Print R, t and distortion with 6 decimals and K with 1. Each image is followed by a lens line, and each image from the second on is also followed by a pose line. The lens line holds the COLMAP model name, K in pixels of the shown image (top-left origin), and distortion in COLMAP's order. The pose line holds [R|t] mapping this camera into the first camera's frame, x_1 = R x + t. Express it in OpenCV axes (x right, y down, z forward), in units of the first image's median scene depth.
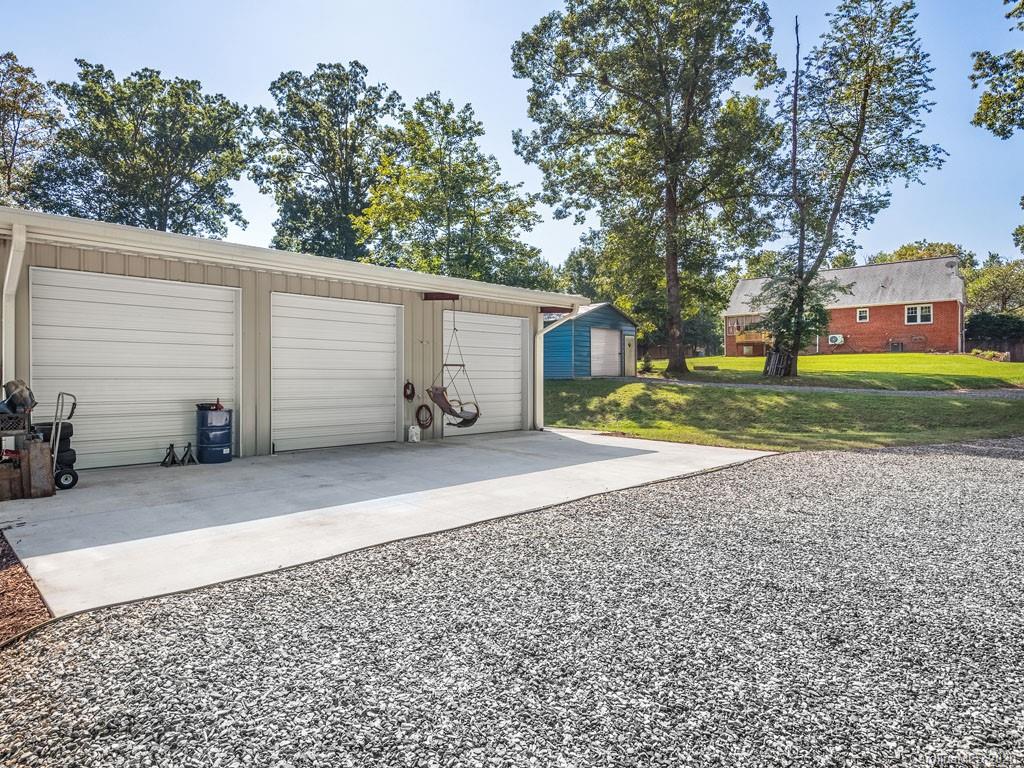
lens RADIAL K [[539.8, 0, 505.5], [0, 539.8, 381.3], [0, 0, 1]] dist [0.003874, 0.000286]
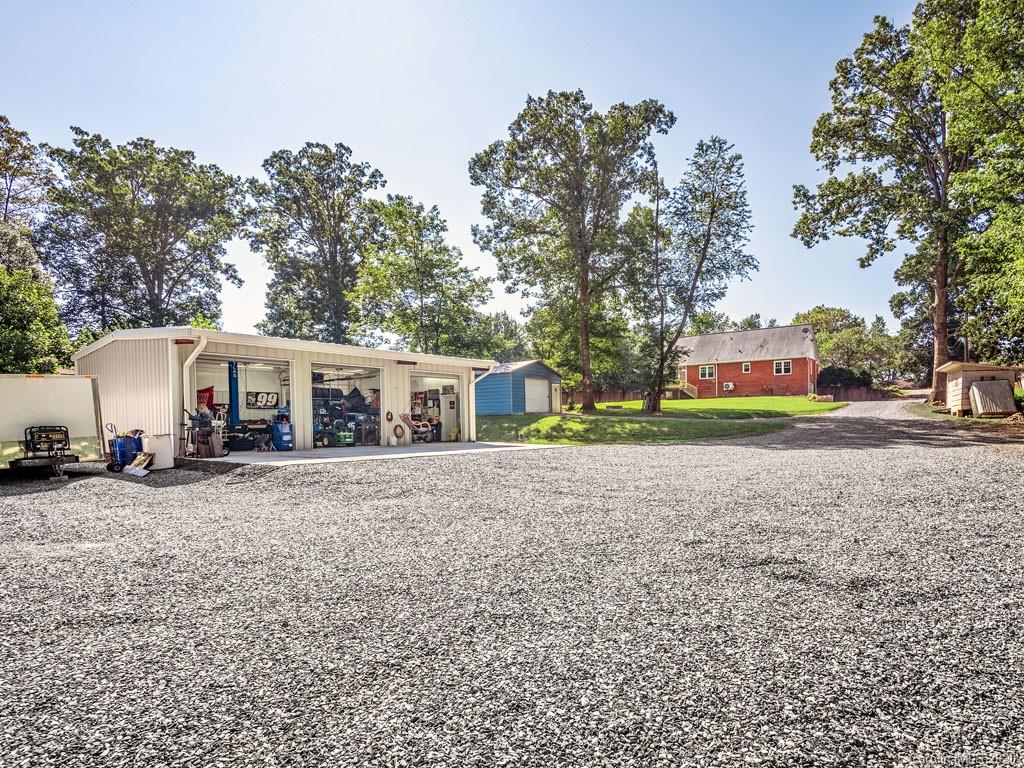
lens RADIAL K [[530.4, 0, 559.0], [0, 530.4, 445.2], [0, 0, 1]] dist [0.014311, -0.002937]
pose [[0.993165, -0.013355, 0.115953, 0.063623], [0.009441, 0.999369, 0.034235, 0.021940], [-0.116337, -0.032906, 0.992664, -0.296302]]
